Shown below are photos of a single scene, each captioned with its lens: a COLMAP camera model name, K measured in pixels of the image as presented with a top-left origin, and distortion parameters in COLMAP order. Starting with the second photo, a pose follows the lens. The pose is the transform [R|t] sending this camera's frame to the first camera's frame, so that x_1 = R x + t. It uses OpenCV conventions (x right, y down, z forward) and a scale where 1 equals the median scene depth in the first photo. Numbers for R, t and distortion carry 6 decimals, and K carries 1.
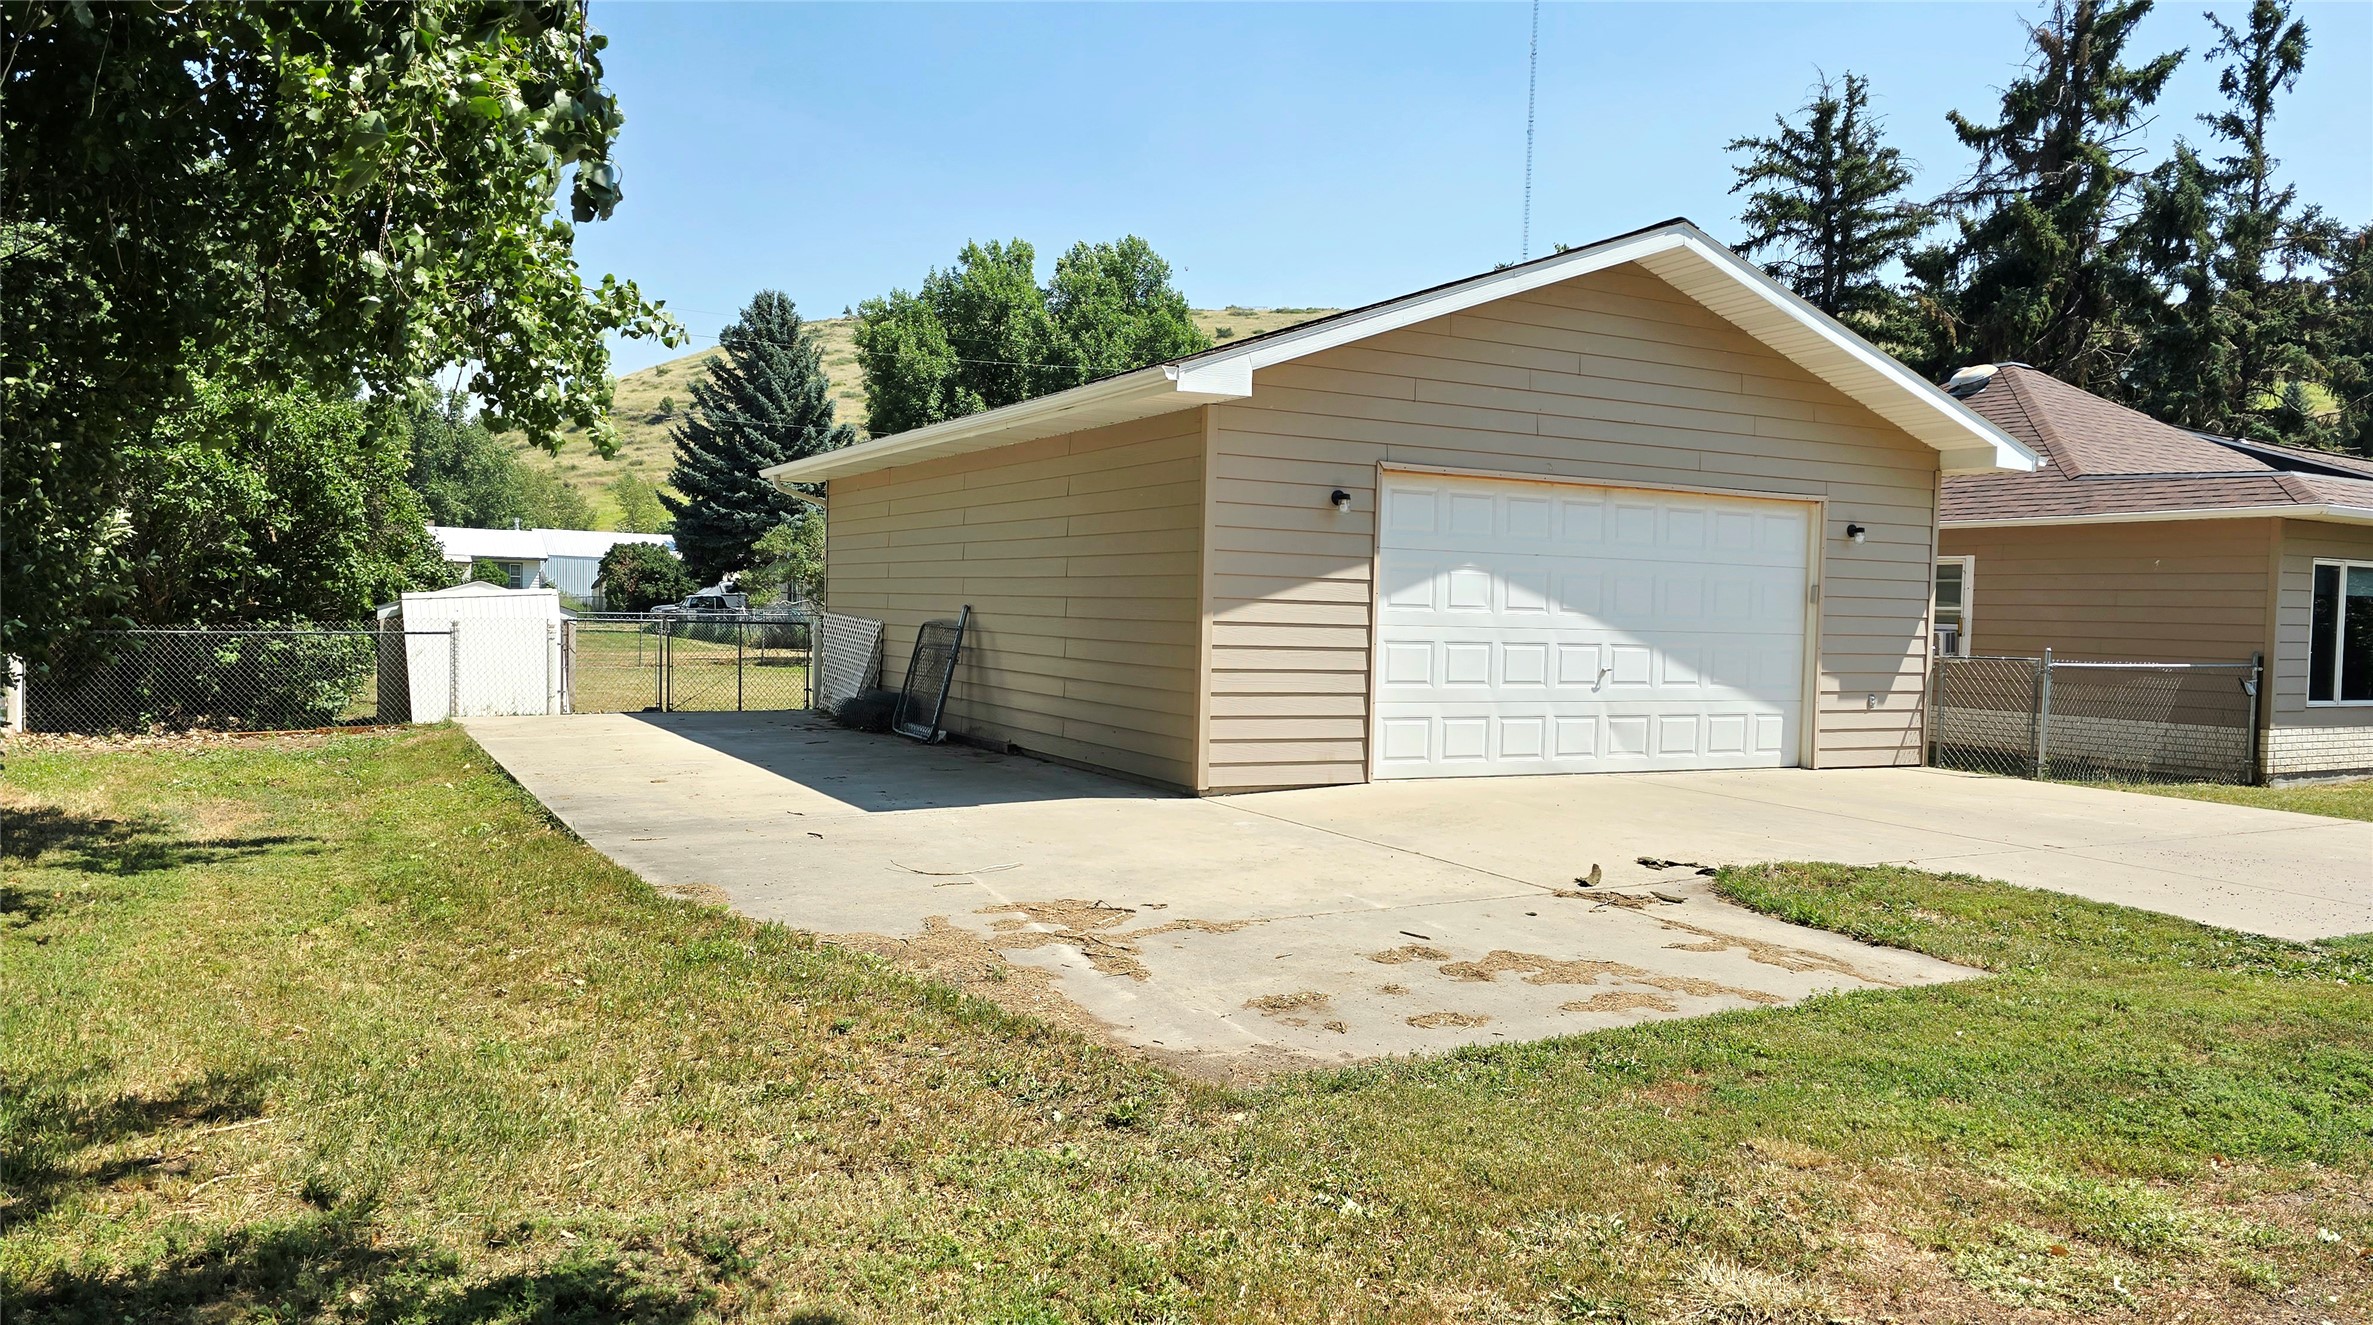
lens RADIAL K [[1603.4, 0, 1186.5], [0, 1603.4, 662.5], [0, 0, 1]] dist [0.092965, -0.098271]
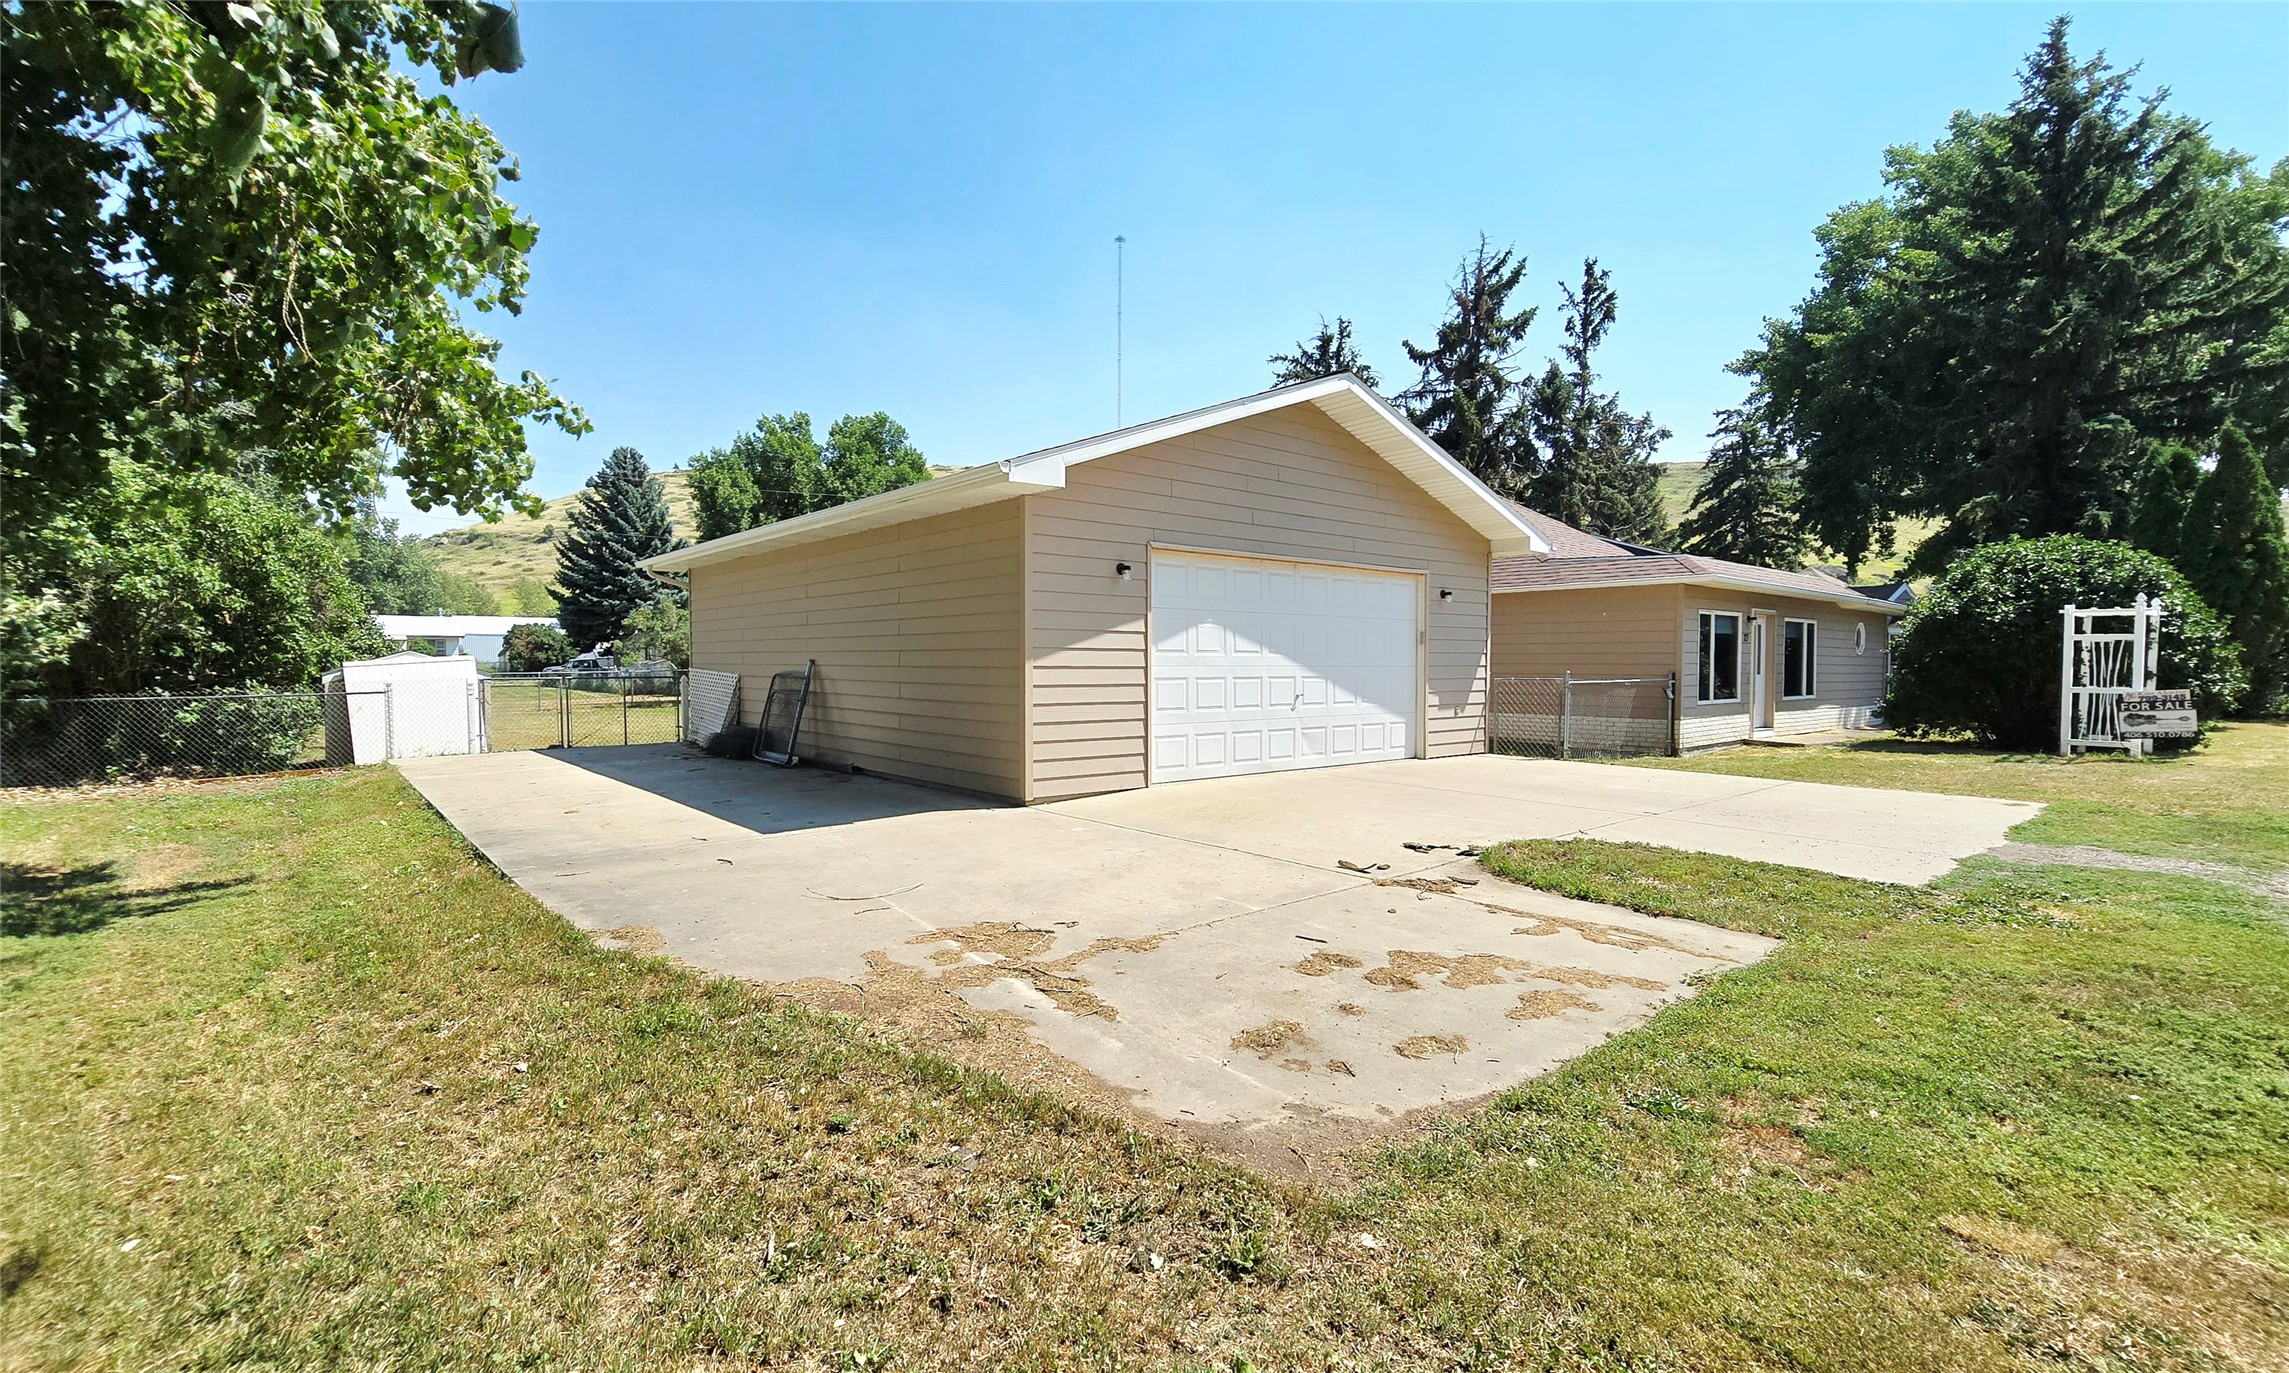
lens RADIAL K [[1022.0, 0, 1088.4], [0, 1022.0, 694.0], [0, 0, 1]] dist [-0.002387, 0.001027]
pose [[0.984778, -0.029845, 0.171238, -0.059569], [0.029619, 0.999554, 0.003879, -0.004487], [-0.171277, 0.001252, 0.985222, 0.148065]]
